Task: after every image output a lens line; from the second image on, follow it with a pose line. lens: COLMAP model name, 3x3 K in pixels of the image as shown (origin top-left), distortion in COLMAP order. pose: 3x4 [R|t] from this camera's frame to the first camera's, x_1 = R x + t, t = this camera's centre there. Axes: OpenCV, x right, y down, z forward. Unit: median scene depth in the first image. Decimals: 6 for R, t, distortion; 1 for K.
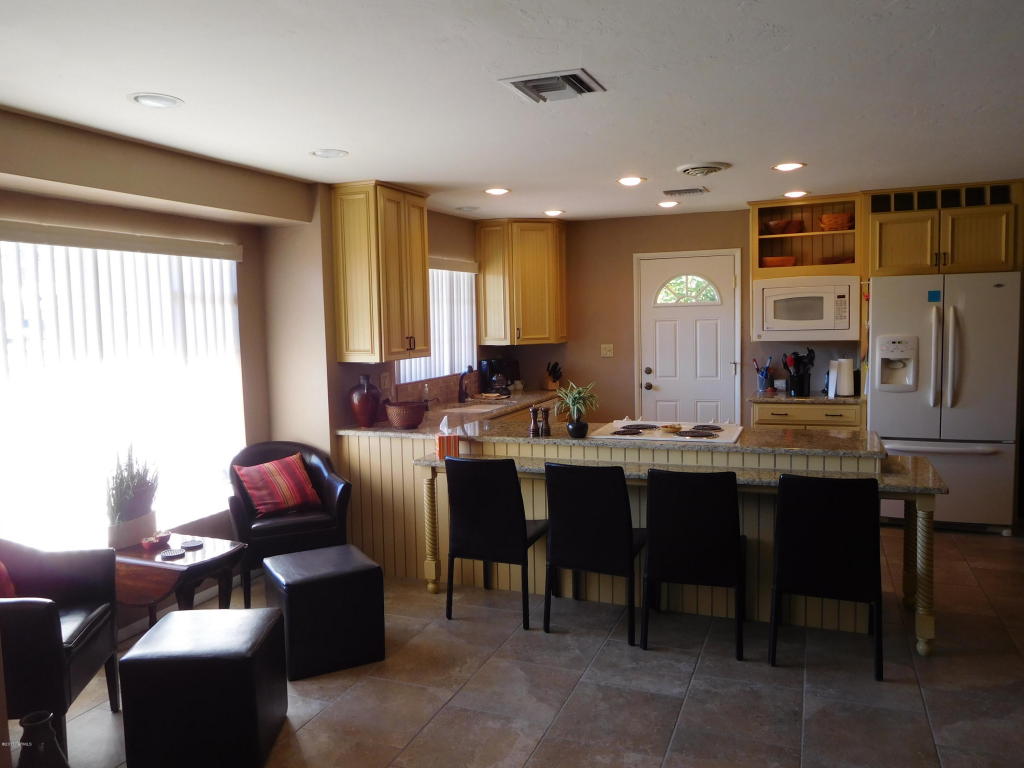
lens RADIAL K [[772.2, 0, 528.8], [0, 772.2, 383.5], [0, 0, 1]] dist [-0.011484, 0.009653]
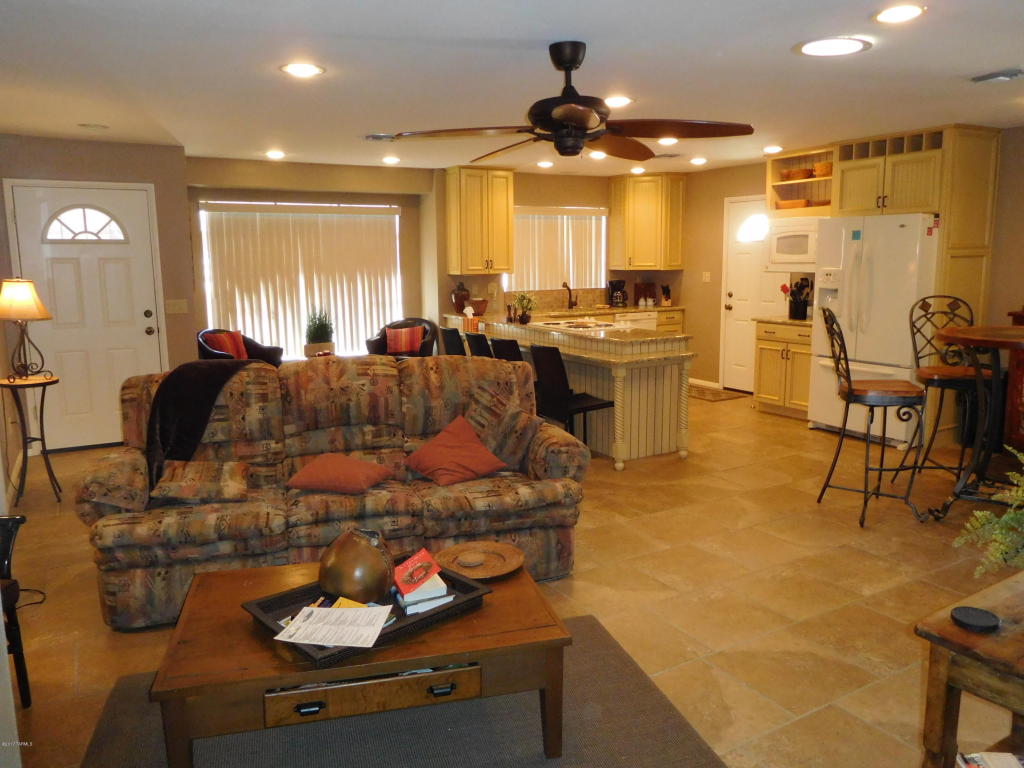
lens RADIAL K [[772.2, 0, 508.0], [0, 772.2, 391.6], [0, 0, 1]] dist [-0.011484, 0.009653]
pose [[0.779451, 0.126288, -0.613602, 0.783410], [-0.064504, 0.990443, 0.121909, 0.011155], [0.623133, -0.055443, 0.780148, -0.219936]]
